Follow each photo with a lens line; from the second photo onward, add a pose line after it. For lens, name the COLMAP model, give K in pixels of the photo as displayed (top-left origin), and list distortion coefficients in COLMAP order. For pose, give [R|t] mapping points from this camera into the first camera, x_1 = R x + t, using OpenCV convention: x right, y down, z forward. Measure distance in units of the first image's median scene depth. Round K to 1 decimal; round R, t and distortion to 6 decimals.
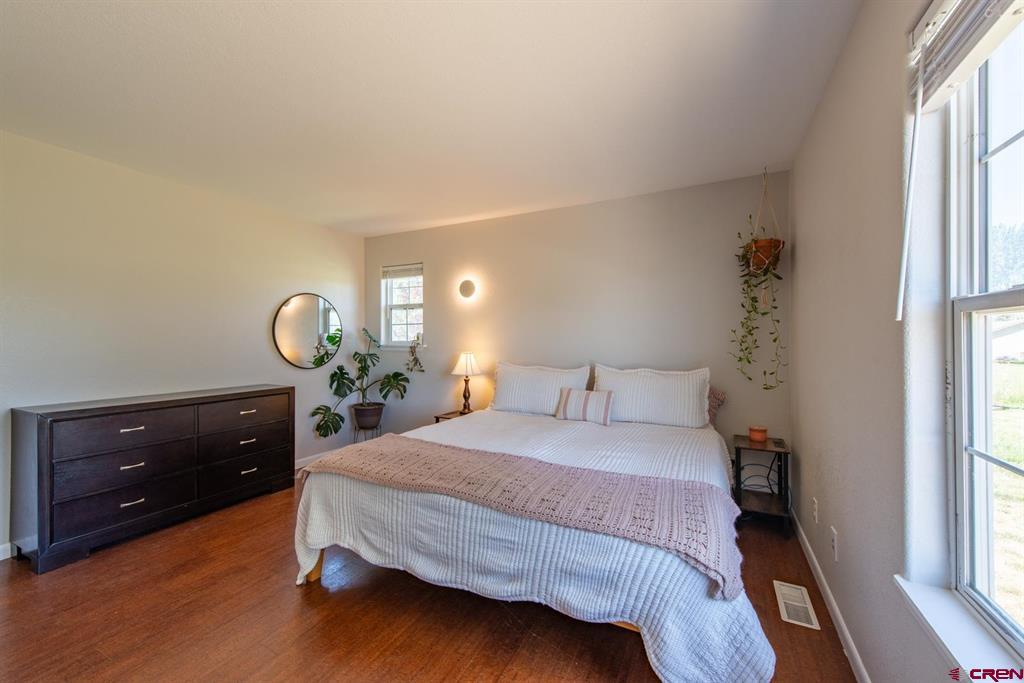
lens RADIAL K [[398.2, 0, 506.4], [0, 398.2, 339.8], [0, 0, 1]] dist [0.010940, -0.003791]
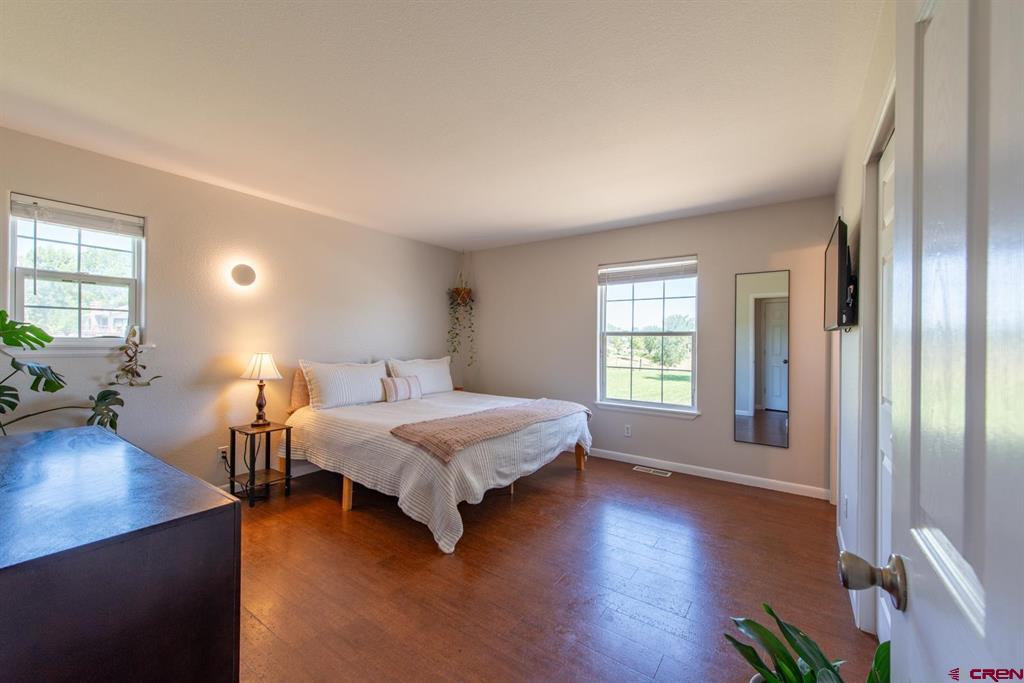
lens RADIAL K [[398.2, 0, 507.1], [0, 398.2, 343.5], [0, 0, 1]] dist [0.010940, -0.003791]
pose [[0.170675, -0.002472, 0.985324, -0.843656], [-0.009004, 0.999951, 0.004068, 0.003559], [-0.985286, -0.009566, 0.170644, 0.340545]]
